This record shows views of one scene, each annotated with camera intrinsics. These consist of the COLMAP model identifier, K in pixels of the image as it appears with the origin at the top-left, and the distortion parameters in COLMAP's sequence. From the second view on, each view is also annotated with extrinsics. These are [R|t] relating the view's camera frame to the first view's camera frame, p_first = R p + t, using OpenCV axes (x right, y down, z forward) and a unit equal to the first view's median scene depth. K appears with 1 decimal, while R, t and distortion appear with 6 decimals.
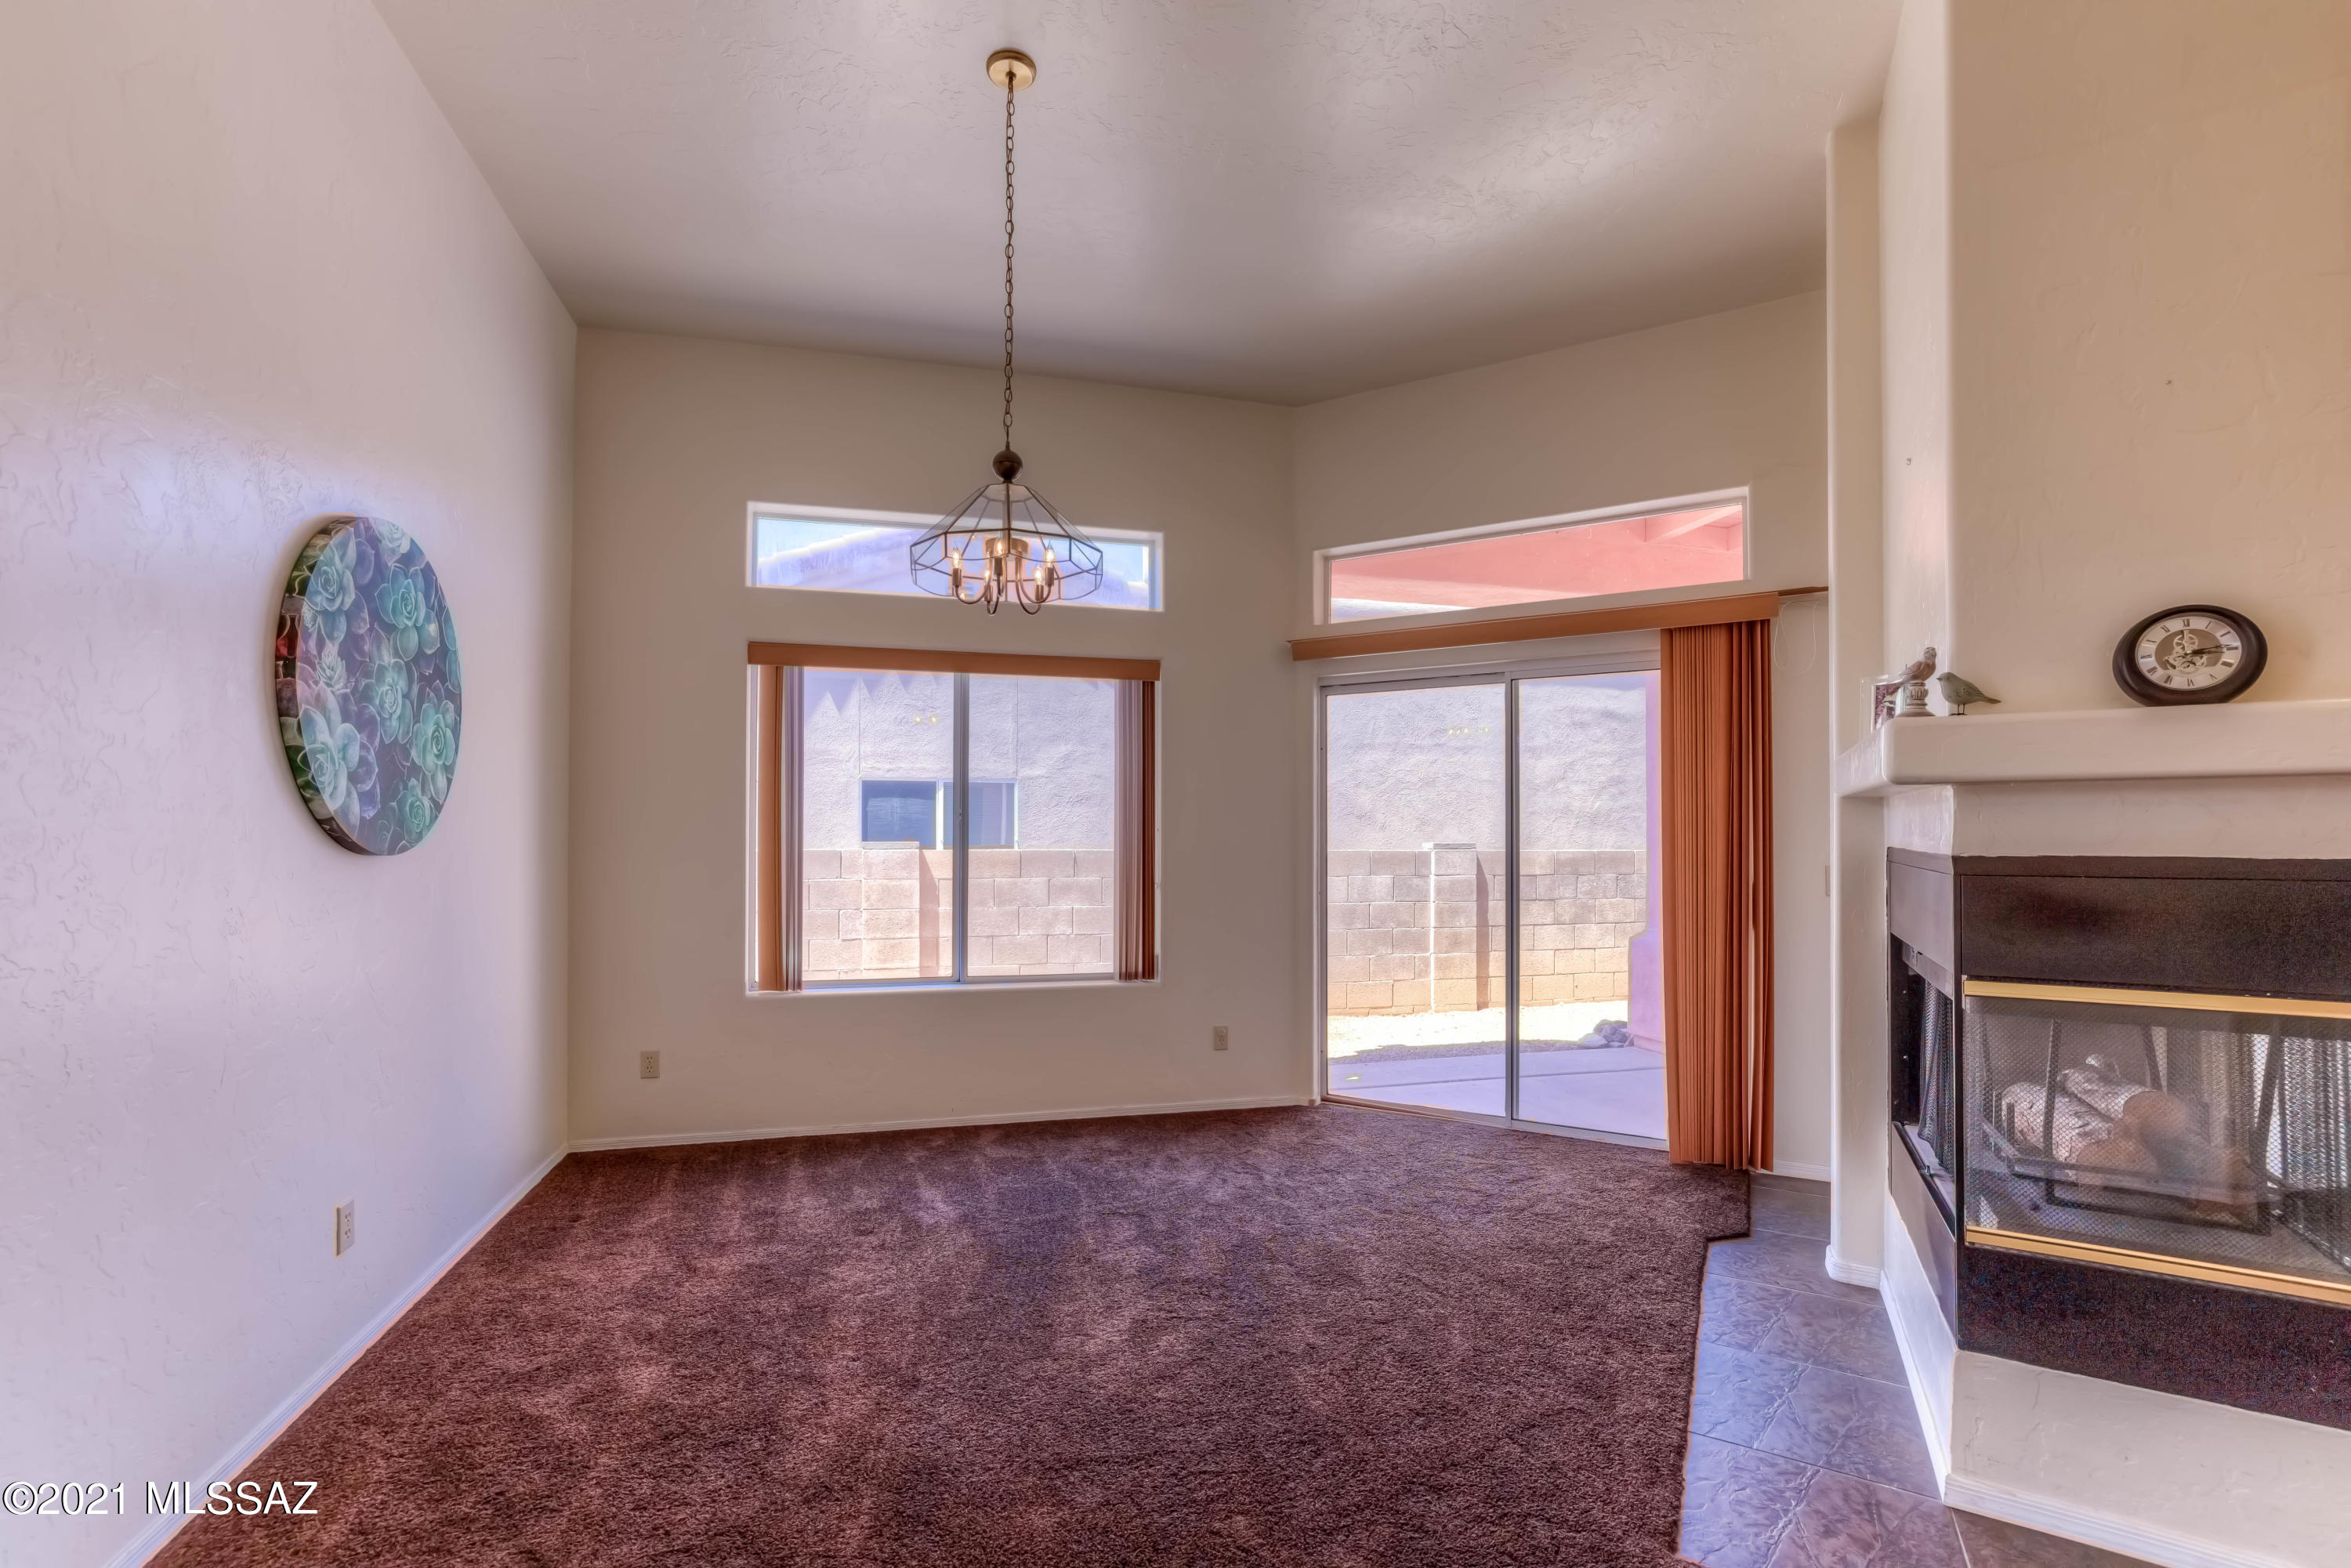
lens RADIAL K [[1029.6, 0, 1169.4], [0, 1029.6, 822.4], [0, 0, 1]] dist [-0.042119, 0.035775]
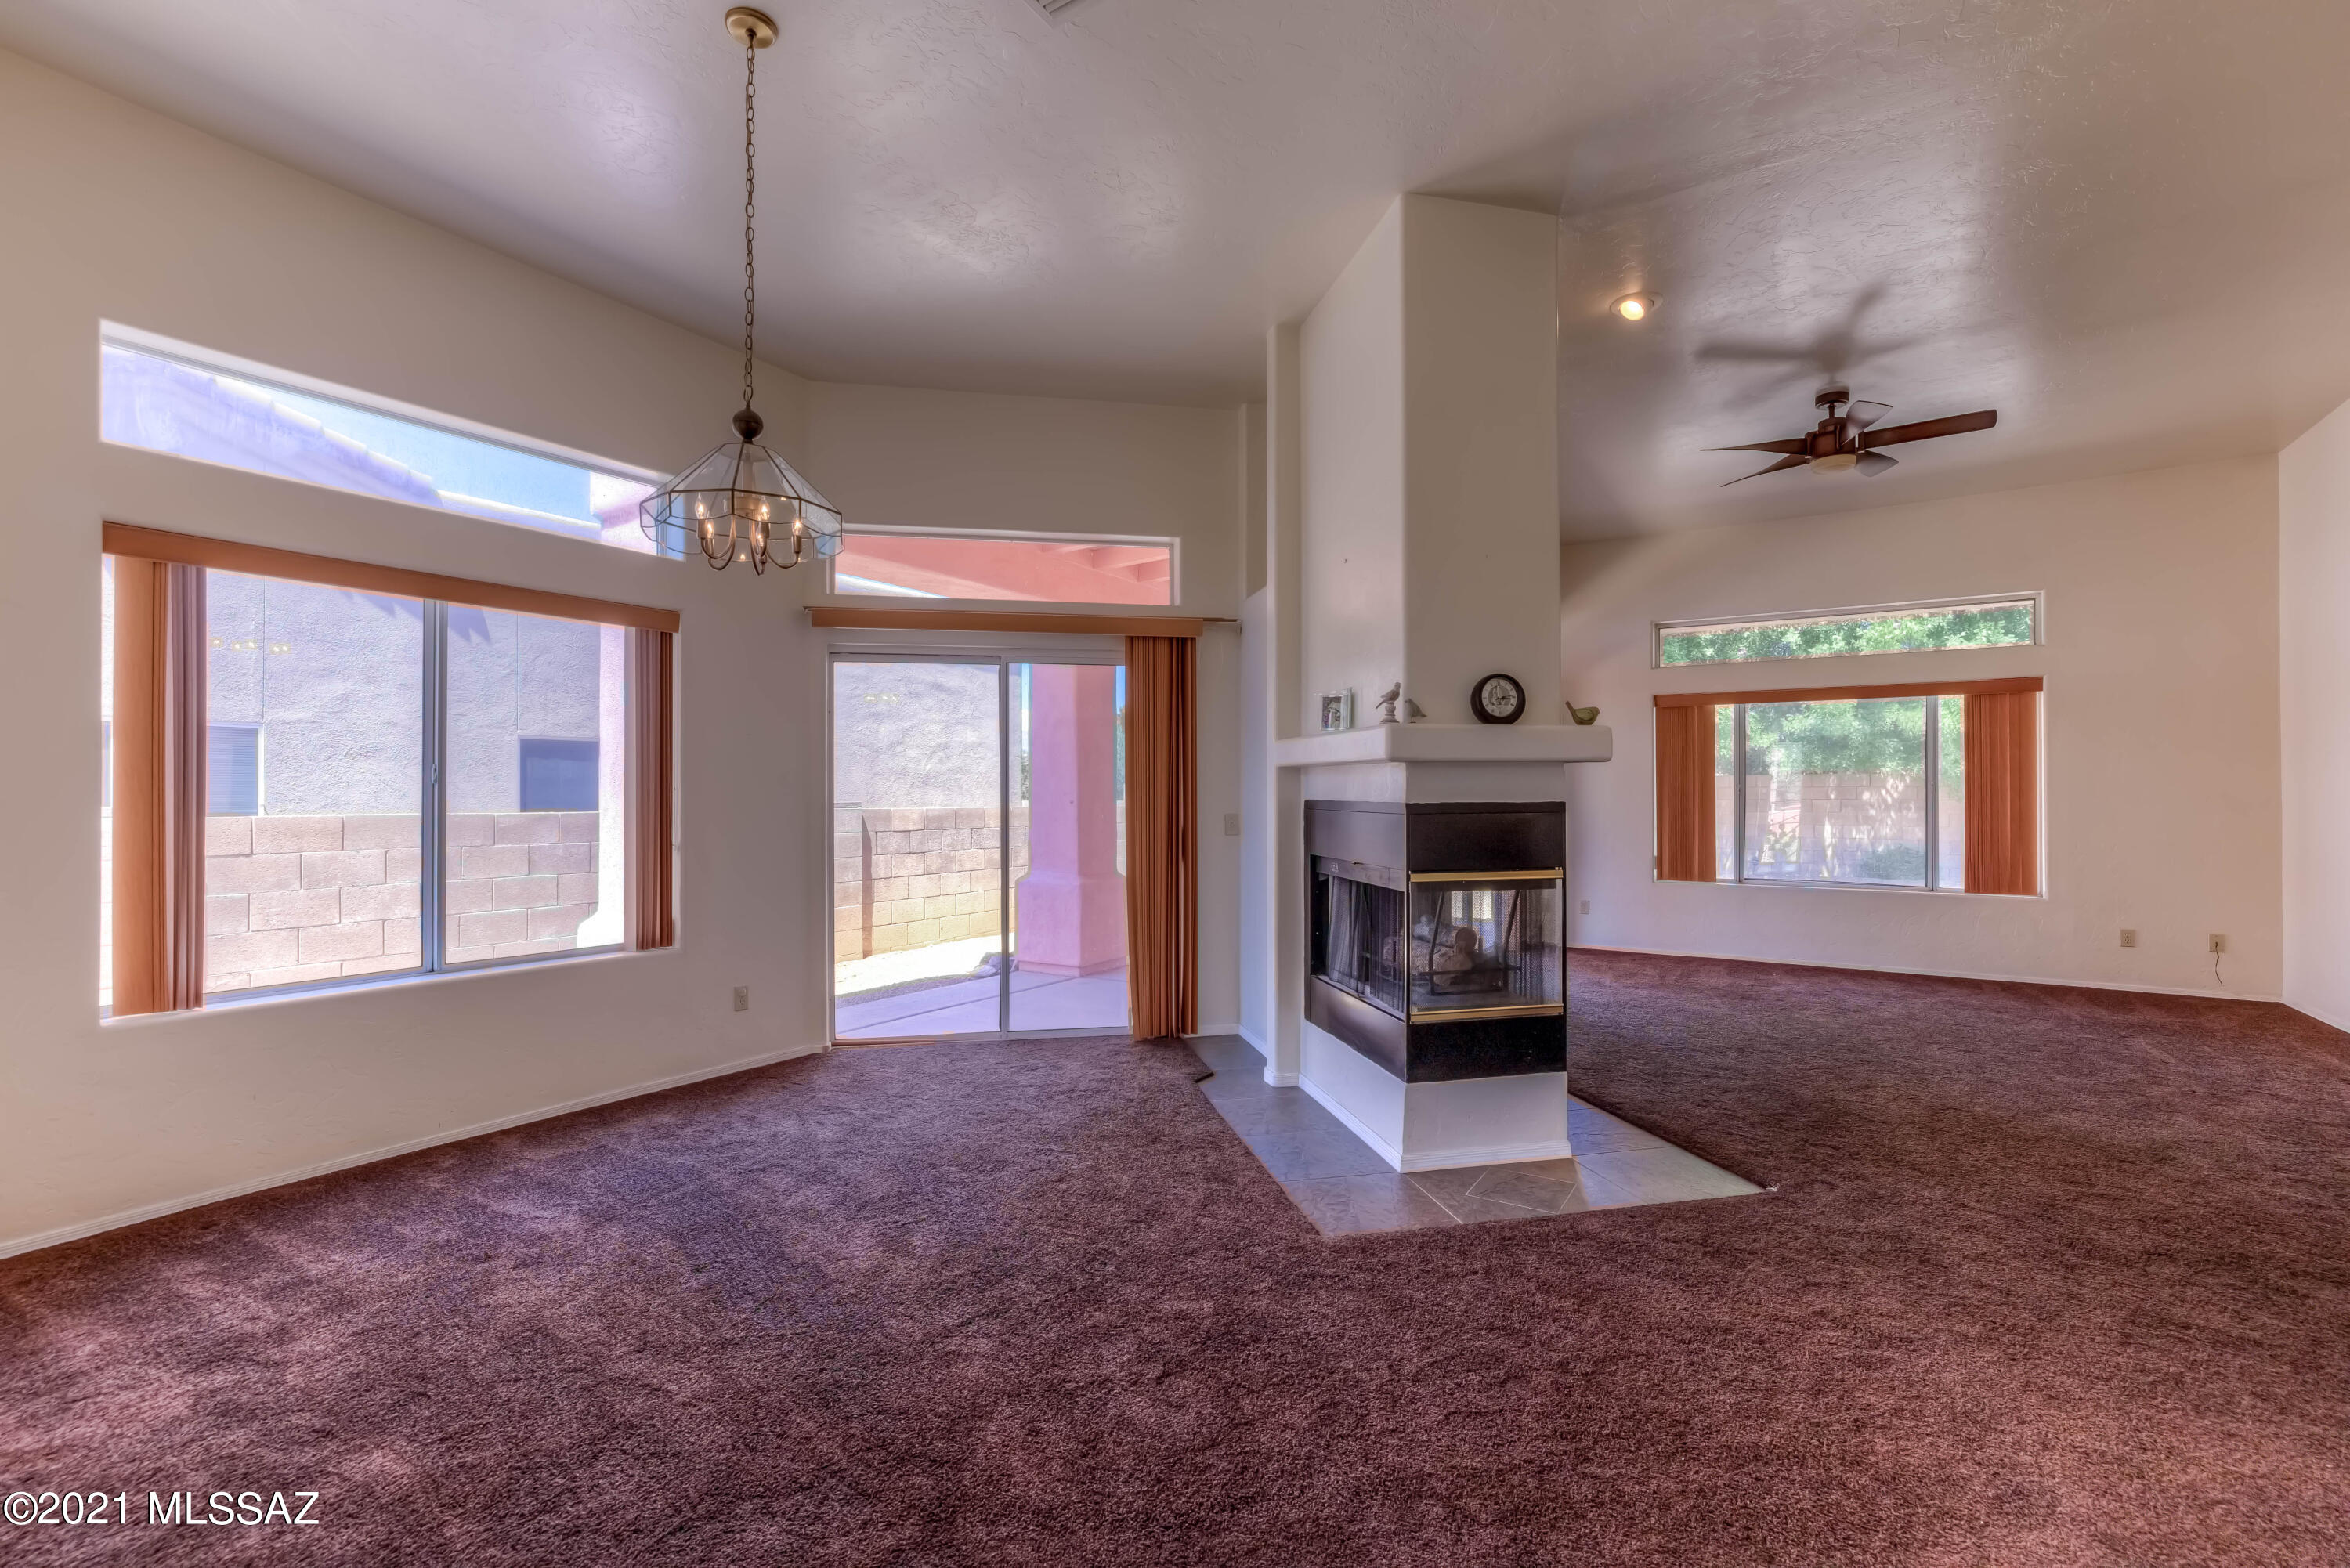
lens RADIAL K [[1018.5, 0, 1175.0], [0, 1018.5, 784.0], [0, 0, 1]] dist [0.010412, 0.001022]
pose [[0.745839, 0.003627, 0.666116, -0.326770], [-0.004129, 0.999991, -0.000822, 0.001541], [-0.666113, -0.002137, 0.745847, -0.018561]]
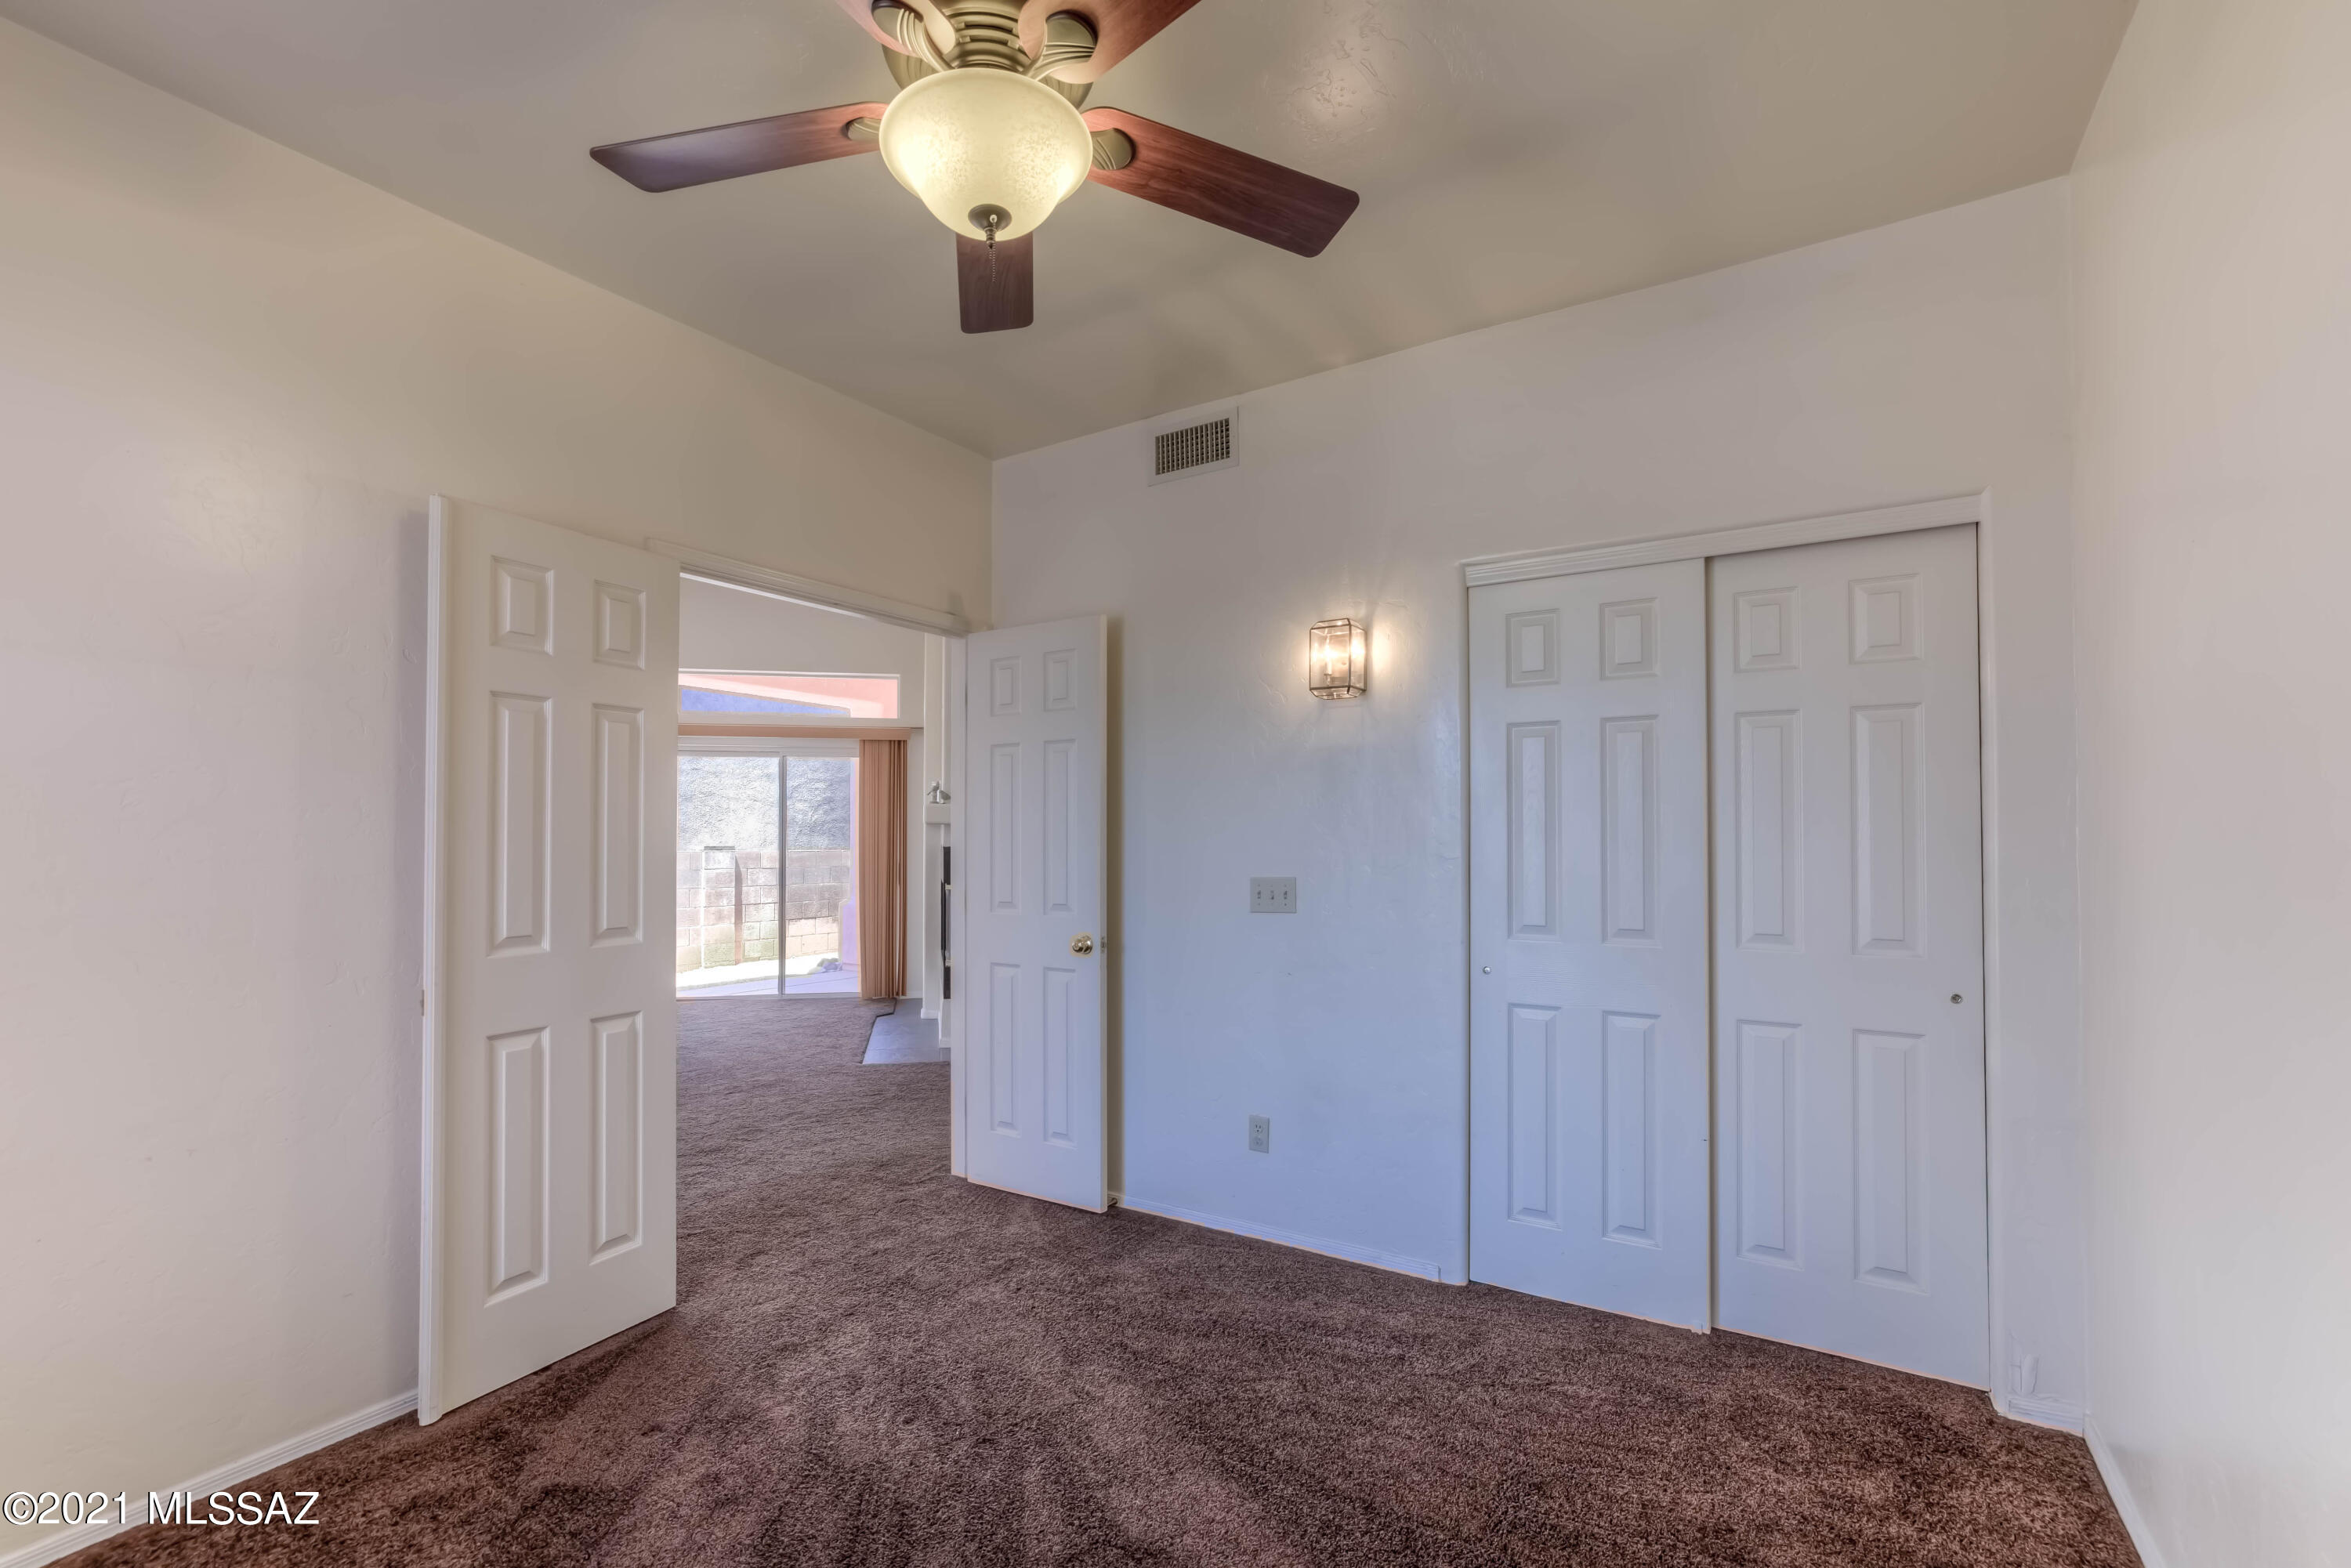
lens RADIAL K [[1019.0, 0, 1175.5], [0, 1019.0, 784.0], [0, 0, 1]] dist [0.010412, 0.001022]
pose [[0.734420, 0.024999, 0.678235, -0.420719], [0.002899, 0.999197, -0.039969, -0.015878], [-0.678689, 0.031320, 0.733758, -0.891470]]
